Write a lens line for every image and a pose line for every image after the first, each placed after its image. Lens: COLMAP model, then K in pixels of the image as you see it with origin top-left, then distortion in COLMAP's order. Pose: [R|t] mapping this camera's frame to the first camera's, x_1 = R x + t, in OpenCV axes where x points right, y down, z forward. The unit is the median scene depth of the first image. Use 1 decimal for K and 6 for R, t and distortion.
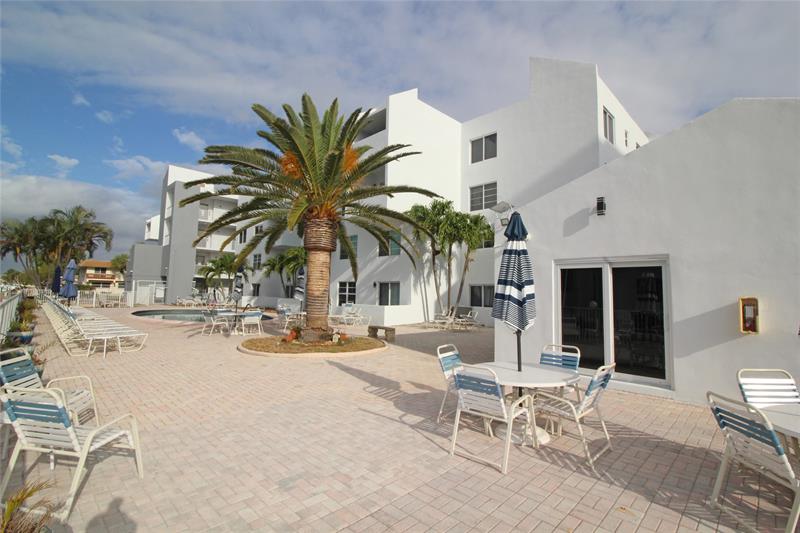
lens RADIAL K [[376.6, 0, 398.0], [0, 376.6, 261.2], [0, 0, 1]] dist [-0.021558, -0.000216]
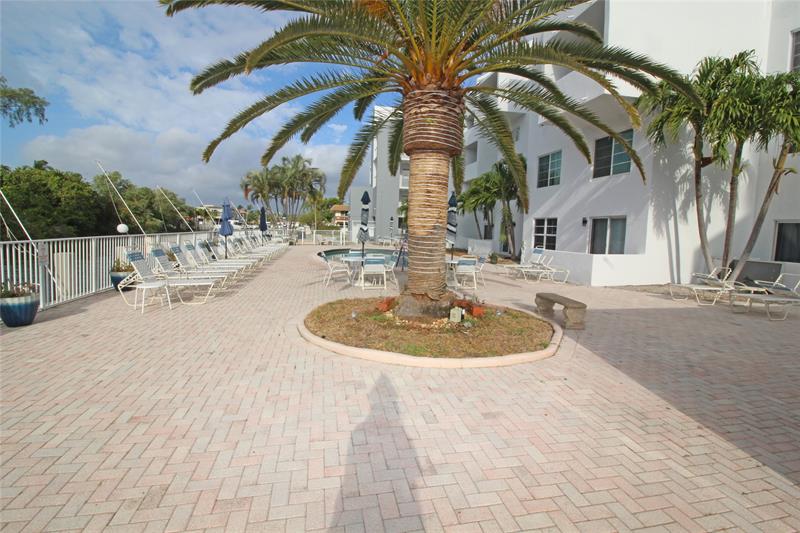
lens RADIAL K [[376.6, 0, 398.0], [0, 376.6, 261.2], [0, 0, 1]] dist [-0.021558, -0.000216]
pose [[0.833592, 0.050486, -0.550068, 0.032301], [0.035837, 0.988774, 0.145060, 0.024834], [0.551217, -0.140633, 0.822425, 0.279186]]
